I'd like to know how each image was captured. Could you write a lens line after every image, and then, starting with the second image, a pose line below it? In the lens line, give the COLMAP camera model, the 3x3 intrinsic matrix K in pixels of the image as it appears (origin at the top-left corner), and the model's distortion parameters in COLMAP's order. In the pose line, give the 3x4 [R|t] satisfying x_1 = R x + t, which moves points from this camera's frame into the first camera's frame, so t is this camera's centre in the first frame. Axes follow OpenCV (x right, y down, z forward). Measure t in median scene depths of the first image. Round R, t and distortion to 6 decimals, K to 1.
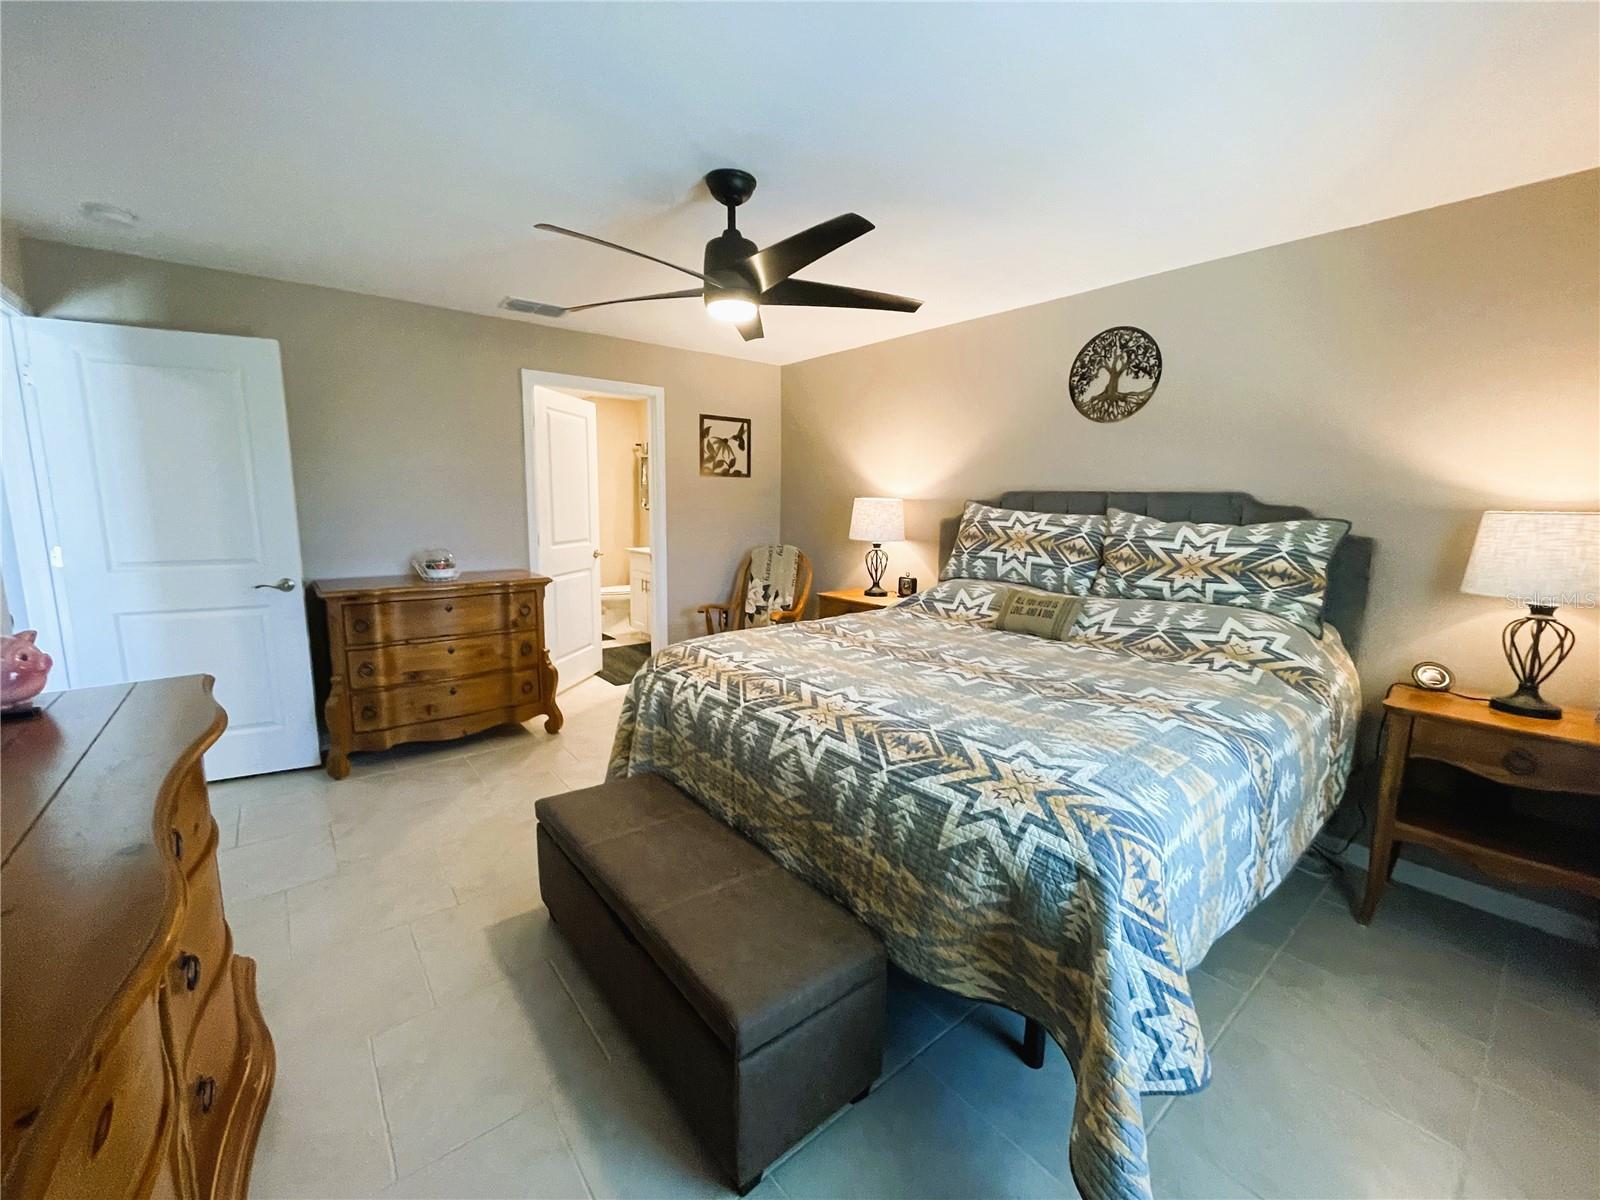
lens RADIAL K [[646.4, 0, 798.8], [0, 646.4, 596.6], [0, 0, 1]] dist [-0.001309, 0.000546]
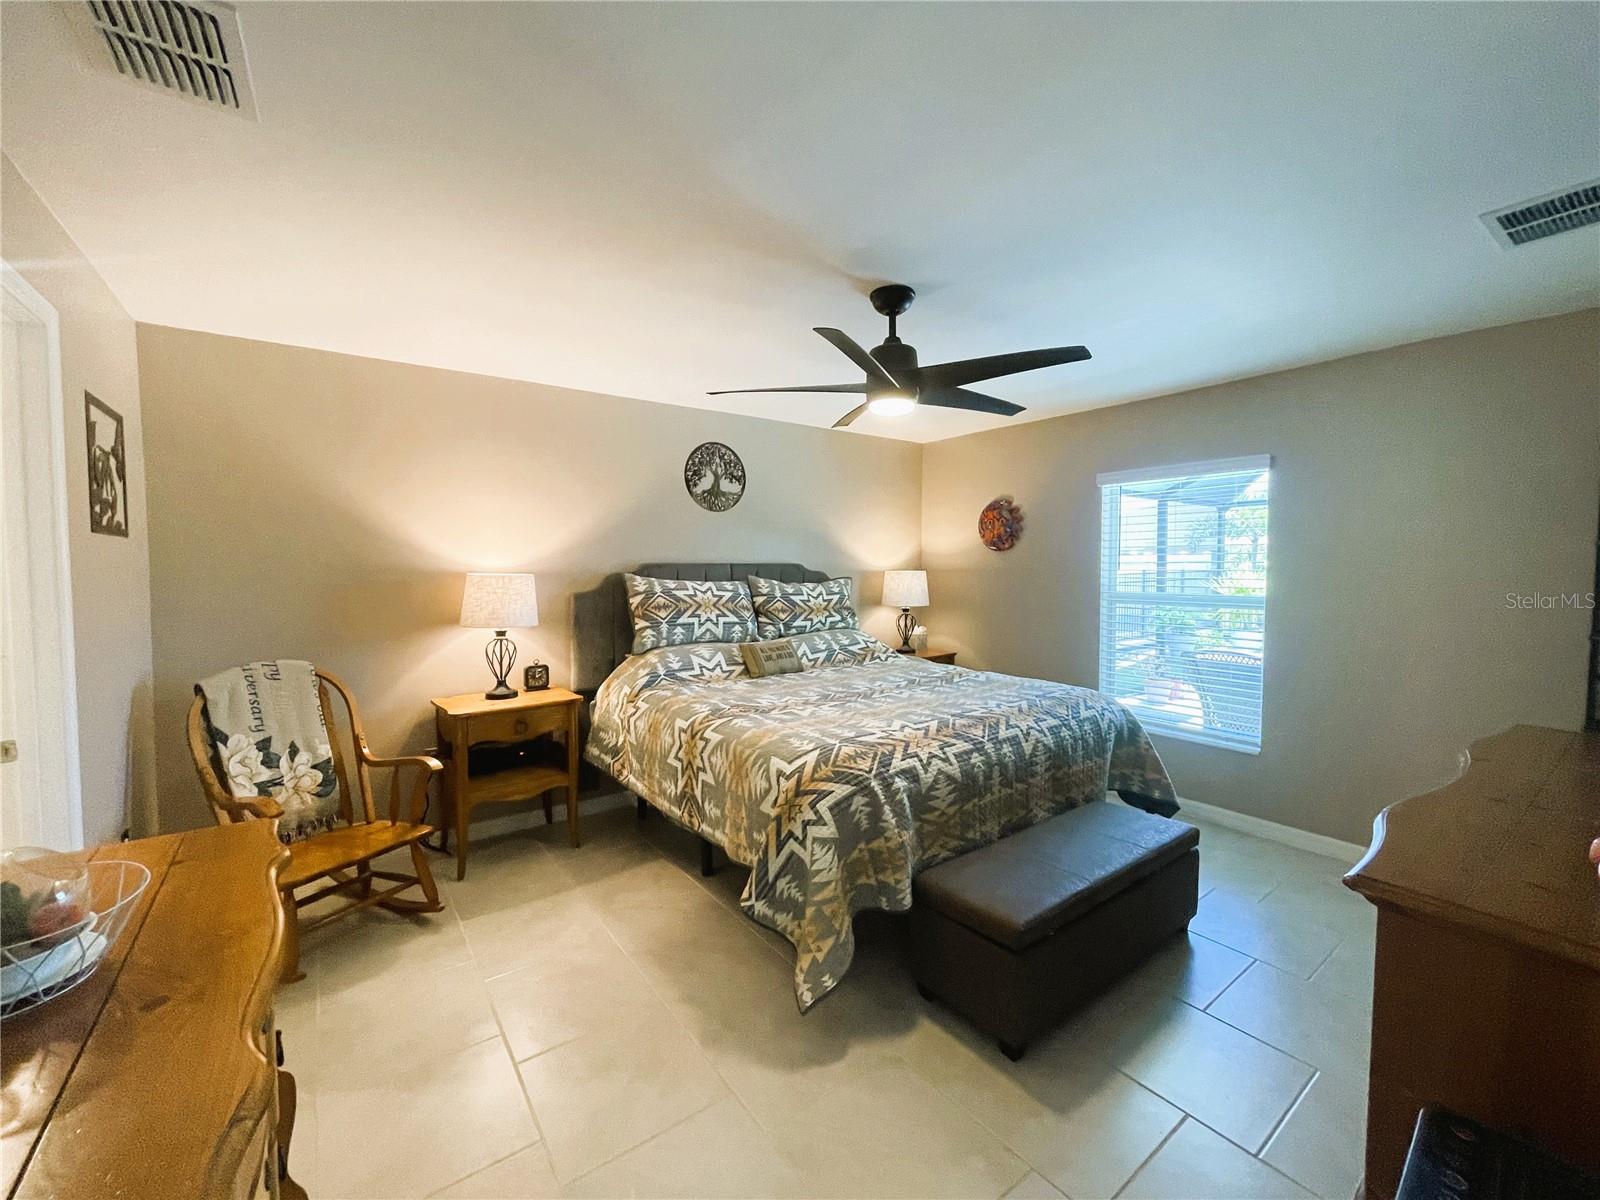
lens RADIAL K [[646.4, 0, 798.8], [0, 646.4, 596.6], [0, 0, 1]] dist [-0.001309, 0.000546]
pose [[0.049137, -0.063791, 0.996753, -0.839364], [0.154556, 0.986423, 0.055511, -0.145693], [-0.986761, 0.151326, 0.058329, 0.783372]]
